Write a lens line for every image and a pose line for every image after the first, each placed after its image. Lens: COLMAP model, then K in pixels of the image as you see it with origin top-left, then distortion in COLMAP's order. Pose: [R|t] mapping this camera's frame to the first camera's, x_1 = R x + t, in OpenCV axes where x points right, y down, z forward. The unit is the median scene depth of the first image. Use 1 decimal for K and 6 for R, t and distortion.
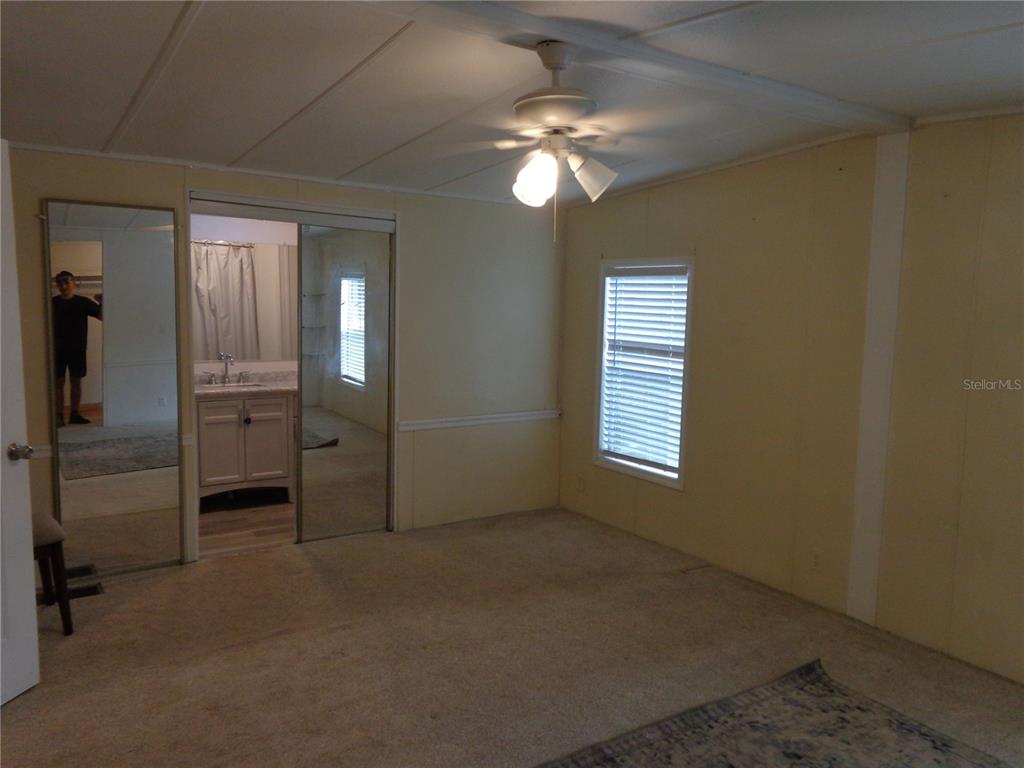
lens RADIAL K [[799.8, 0, 512.0], [0, 799.8, 384.0], [0, 0, 1]] dist [0.003672, -0.002260]
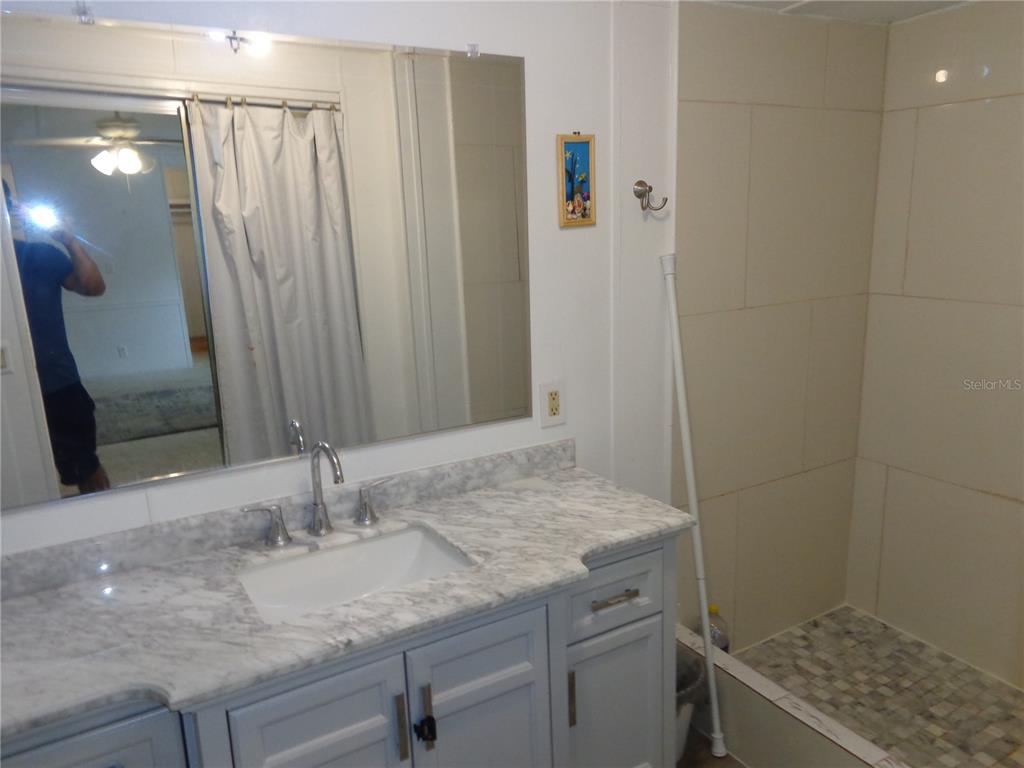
lens RADIAL K [[799.8, 0, 512.0], [0, 799.8, 384.0], [0, 0, 1]] dist [0.003672, -0.002260]
pose [[0.998164, -0.031217, -0.051898, -0.217537], [0.037177, 0.992298, 0.118160, -0.074088], [0.047810, -0.119872, 0.991637, 0.575244]]
